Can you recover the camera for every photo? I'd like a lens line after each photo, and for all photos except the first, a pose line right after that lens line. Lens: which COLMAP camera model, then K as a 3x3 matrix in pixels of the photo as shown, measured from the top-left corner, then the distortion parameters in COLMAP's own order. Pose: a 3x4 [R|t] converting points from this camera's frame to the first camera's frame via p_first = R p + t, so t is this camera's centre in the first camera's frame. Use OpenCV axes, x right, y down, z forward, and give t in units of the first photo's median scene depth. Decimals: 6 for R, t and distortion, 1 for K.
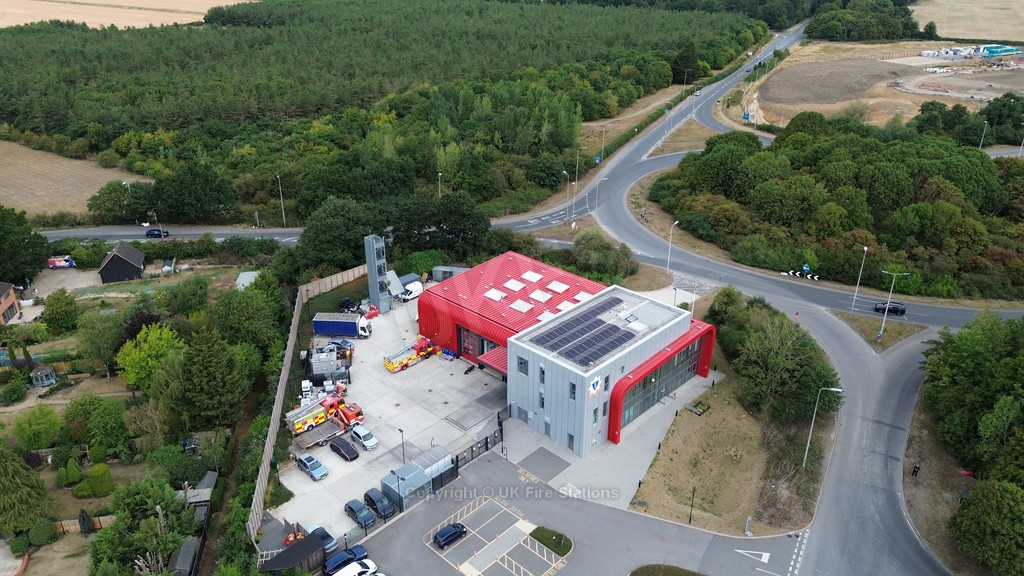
lens RADIAL K [[722.3, 0, 512.2], [0, 722.3, 284.6], [0, 0, 1]] dist [0.071112, -0.066976]
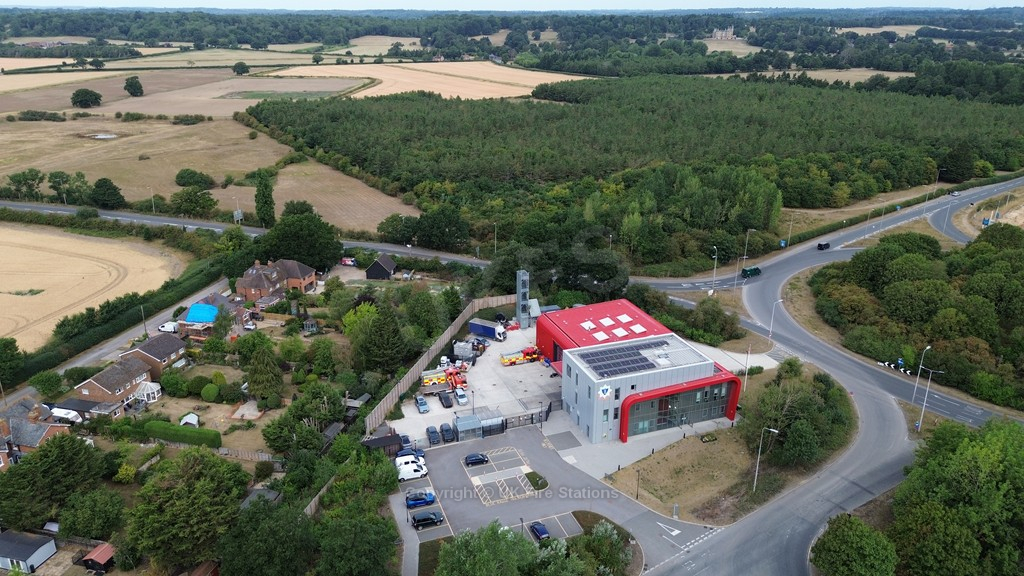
lens RADIAL K [[722.3, 0, 512.2], [0, 722.3, 284.6], [0, 0, 1]] dist [0.071112, -0.066976]
pose [[0.901775, 0.152589, -0.404373, 0.318678], [-0.186909, 0.981274, -0.046538, 0.023920], [0.389700, 0.117547, 0.913409, -0.236473]]
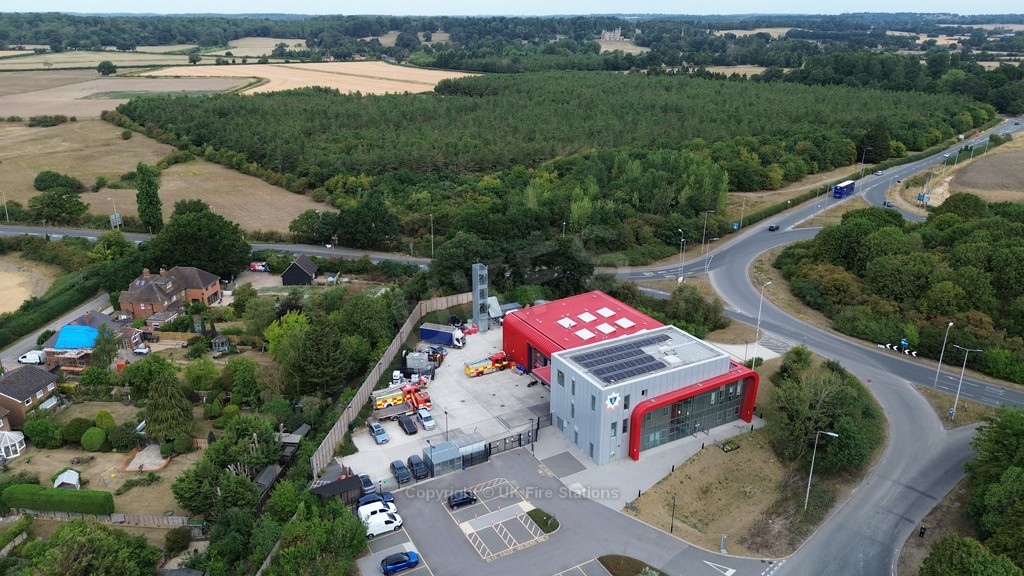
lens RADIAL K [[722.3, 0, 512.2], [0, 722.3, 284.6], [0, 0, 1]] dist [0.071112, -0.066976]
pose [[0.955657, 0.101752, -0.276343, 0.170362], [-0.127120, 0.989014, -0.075447, 0.043236], [0.265630, 0.107230, 0.958093, -0.096885]]
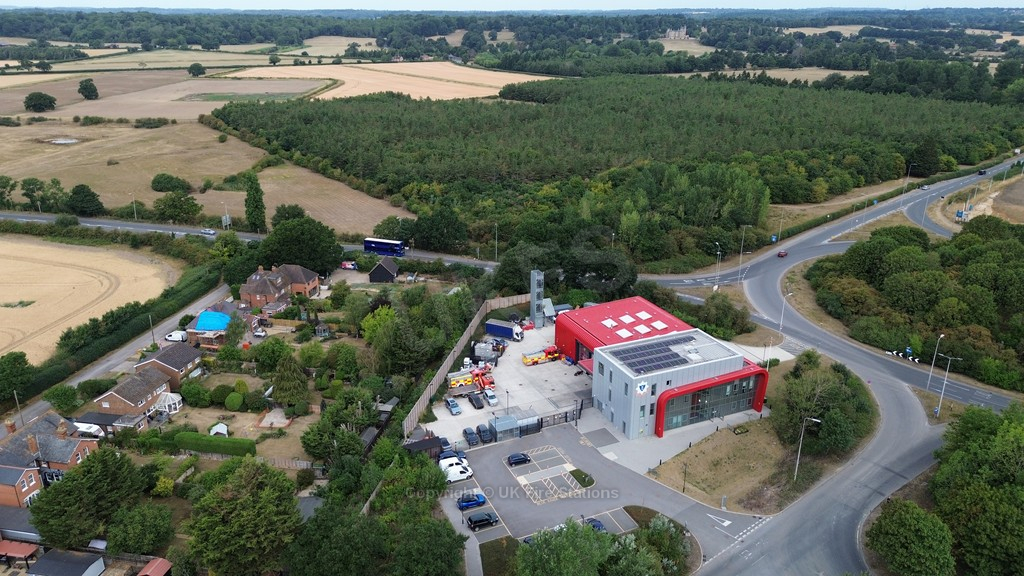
lens RADIAL K [[722.3, 0, 512.2], [0, 722.3, 284.6], [0, 0, 1]] dist [0.071112, -0.066976]
pose [[0.927650, 0.131602, -0.349493, 0.227844], [-0.161280, 0.985256, -0.057082, 0.041694], [0.336829, 0.109319, 0.935198, -0.278051]]
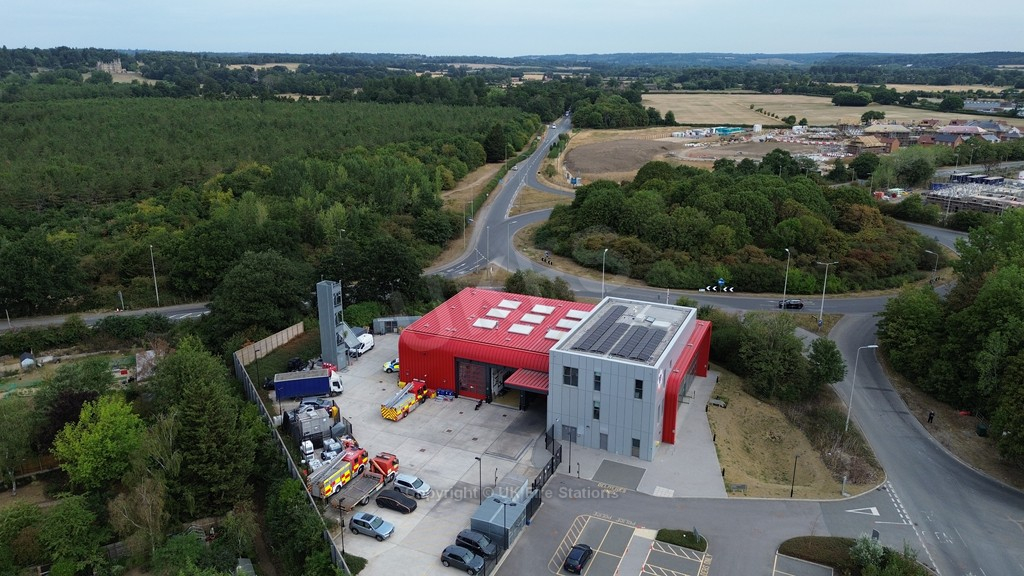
lens RADIAL K [[722.3, 0, 512.2], [0, 722.3, 284.6], [0, 0, 1]] dist [0.071112, -0.066976]
pose [[0.942543, -0.096316, 0.319899, -0.240279], [0.140850, 0.982843, -0.119080, 0.068064], [-0.302941, 0.157296, 0.939939, 0.090276]]
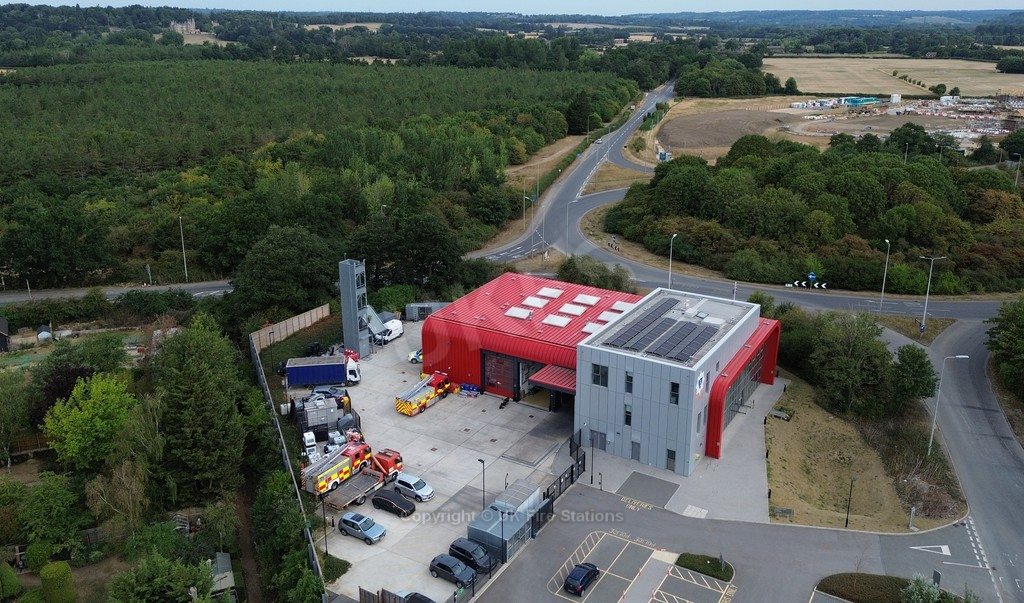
lens RADIAL K [[816.9, 0, 523.8], [0, 816.9, 273.7], [0, 0, 1]] dist [0.069553, -0.063239]
pose [[0.973888, -0.064791, 0.217589, -0.185794], [0.094920, 0.986828, -0.130999, 0.078797], [-0.206235, 0.148232, 0.967210, 0.069567]]
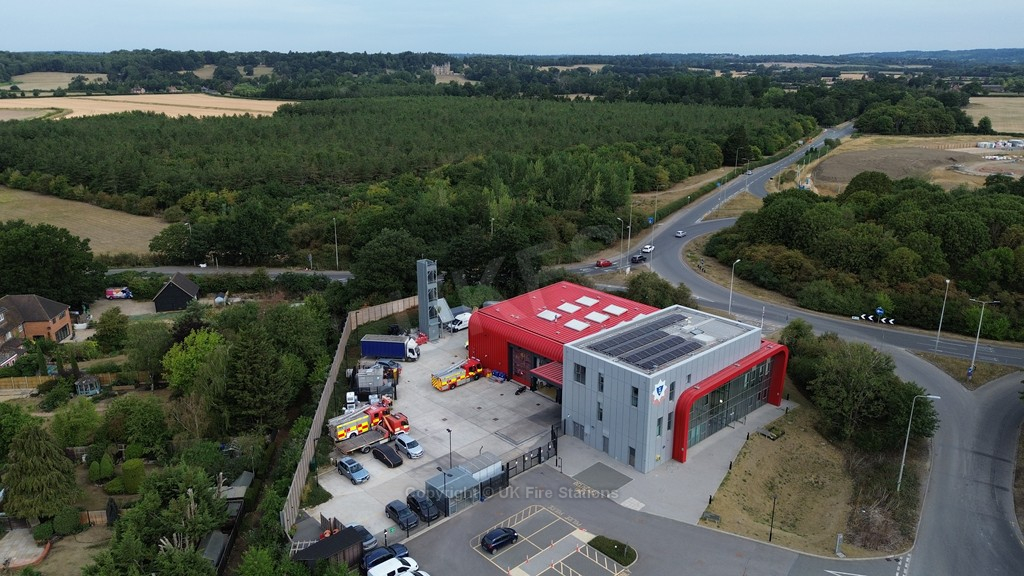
lens RADIAL K [[722.3, 0, 512.2], [0, 722.3, 284.6], [0, 0, 1]] dist [0.071112, -0.066976]
pose [[0.997864, 0.018776, -0.062577, -0.011385], [-0.027519, 0.989494, -0.141932, 0.093866], [0.059254, 0.143351, 0.987897, 0.037498]]
